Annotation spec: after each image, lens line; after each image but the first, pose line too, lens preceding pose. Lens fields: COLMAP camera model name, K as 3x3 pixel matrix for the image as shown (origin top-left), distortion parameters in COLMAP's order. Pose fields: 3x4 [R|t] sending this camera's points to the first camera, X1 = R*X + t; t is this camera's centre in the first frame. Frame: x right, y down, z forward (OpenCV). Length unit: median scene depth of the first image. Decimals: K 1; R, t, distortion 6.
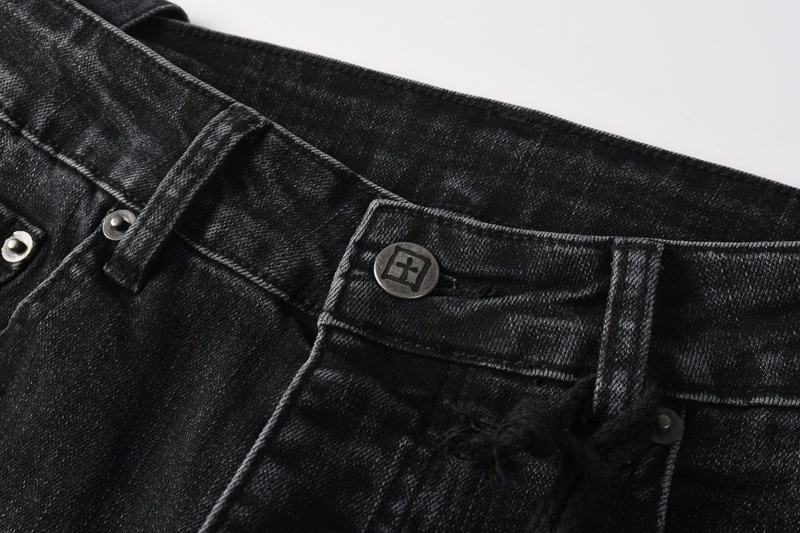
lens RADIAL K [[1060.7, 0, 400.0], [0, 1060.7, 266.5], [0, 0, 1]] dist [0.019373, 0.025998]
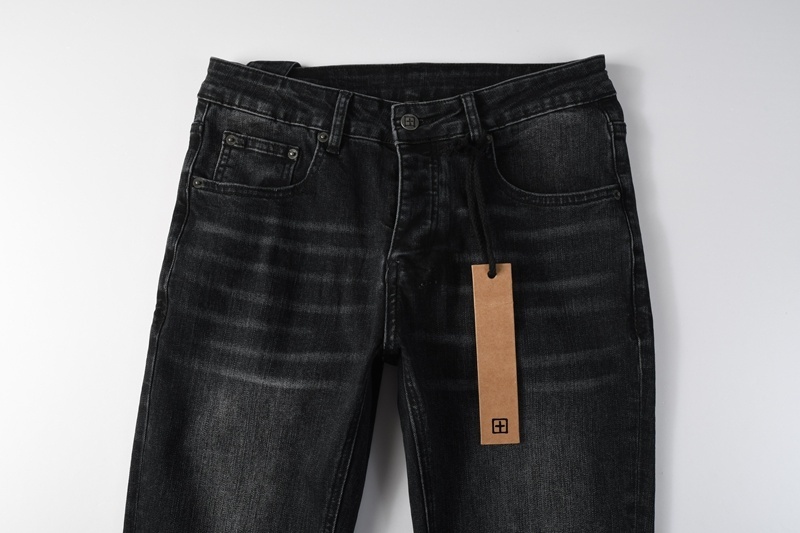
lens RADIAL K [[578.3, 0, 400.0], [0, 578.3, 266.5], [0, 0, 1]] dist [-0.039662, -0.000461]
pose [[0.912552, -0.378124, 0.155789, -0.495987], [0.311611, 0.889606, 0.333917, -0.216318], [-0.264853, -0.256172, 0.929639, -0.908462]]
